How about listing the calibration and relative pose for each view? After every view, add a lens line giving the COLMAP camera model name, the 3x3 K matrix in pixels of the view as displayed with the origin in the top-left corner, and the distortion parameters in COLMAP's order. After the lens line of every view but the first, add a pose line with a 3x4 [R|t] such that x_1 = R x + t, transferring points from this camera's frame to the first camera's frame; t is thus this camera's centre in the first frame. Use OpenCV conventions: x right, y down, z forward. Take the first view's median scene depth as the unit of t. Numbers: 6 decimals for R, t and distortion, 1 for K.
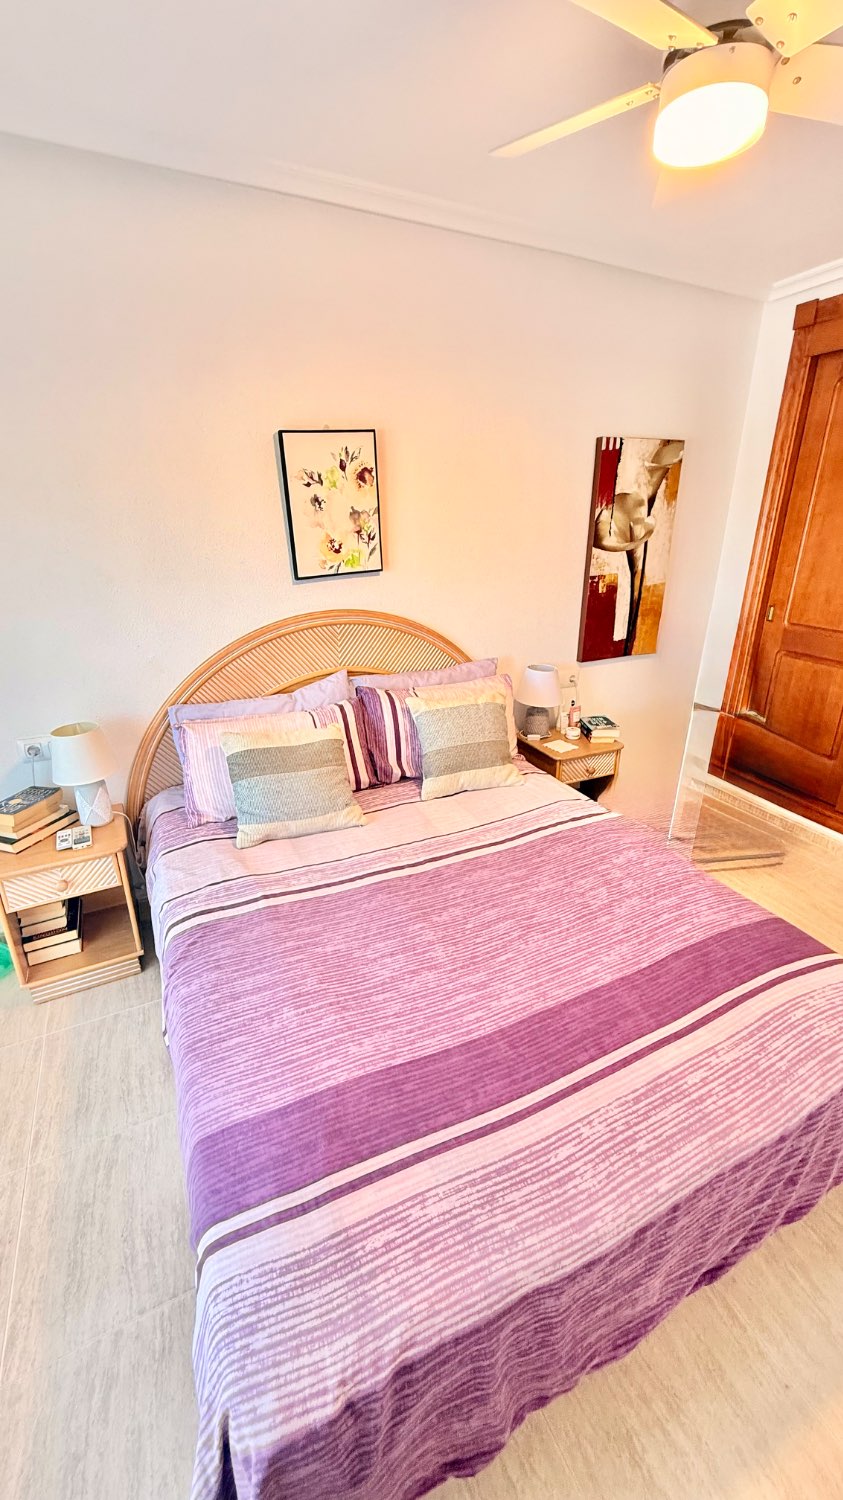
lens RADIAL K [[597.1, 0, 417.9], [0, 597.1, 754.2], [0, 0, 1]] dist [-0.000972, 0.000351]
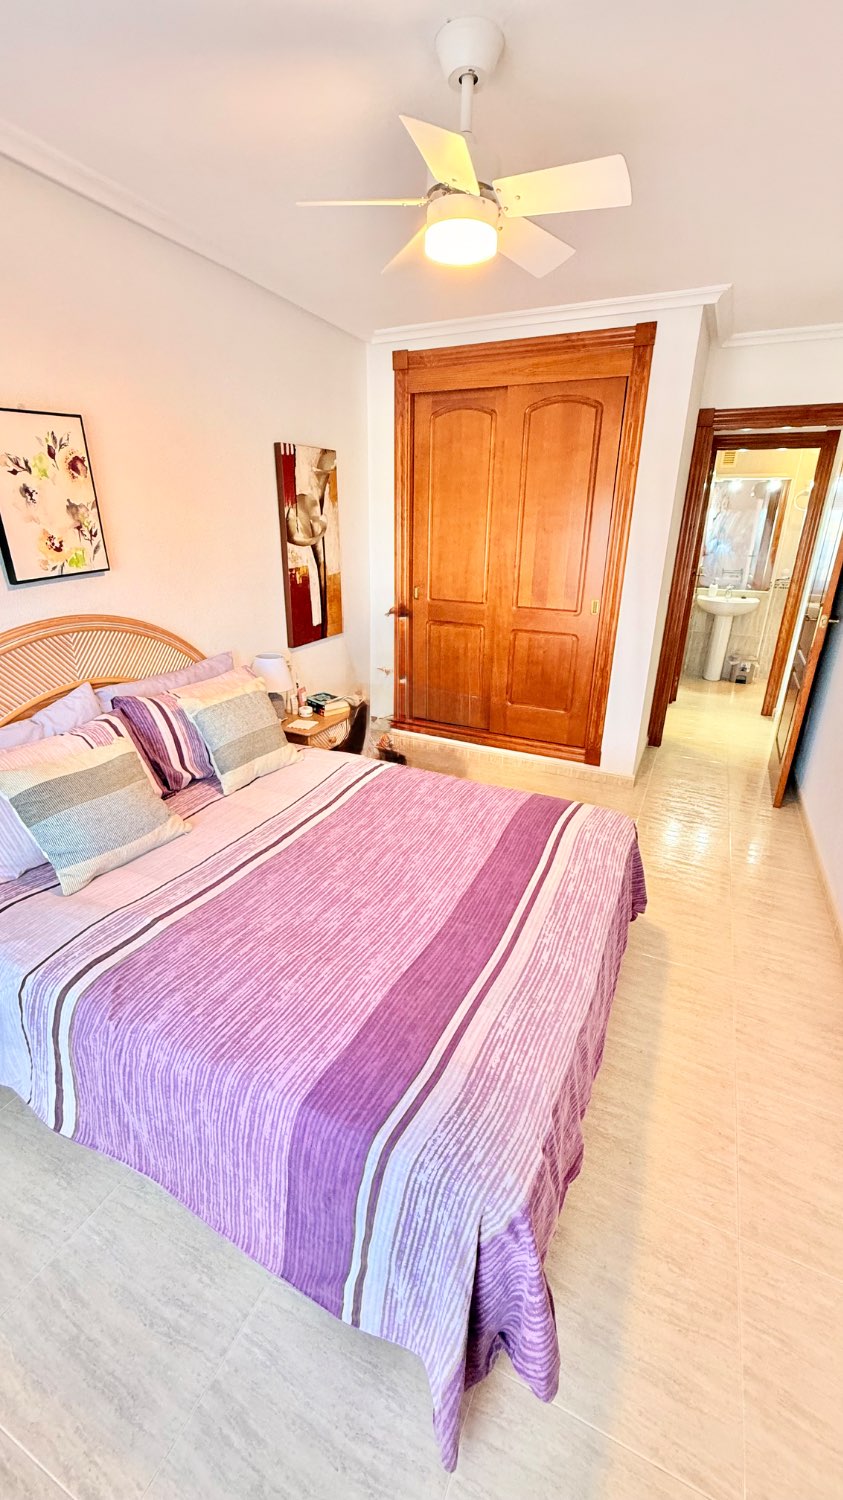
lens RADIAL K [[597.1, 0, 421.6], [0, 597.1, 757.0], [0, 0, 1]] dist [-0.000972, 0.000351]
pose [[0.774870, -0.225699, 0.590455, -0.369009], [0.223317, 0.971594, 0.078323, 0.010812], [-0.591360, 0.071168, 0.803261, -0.006160]]
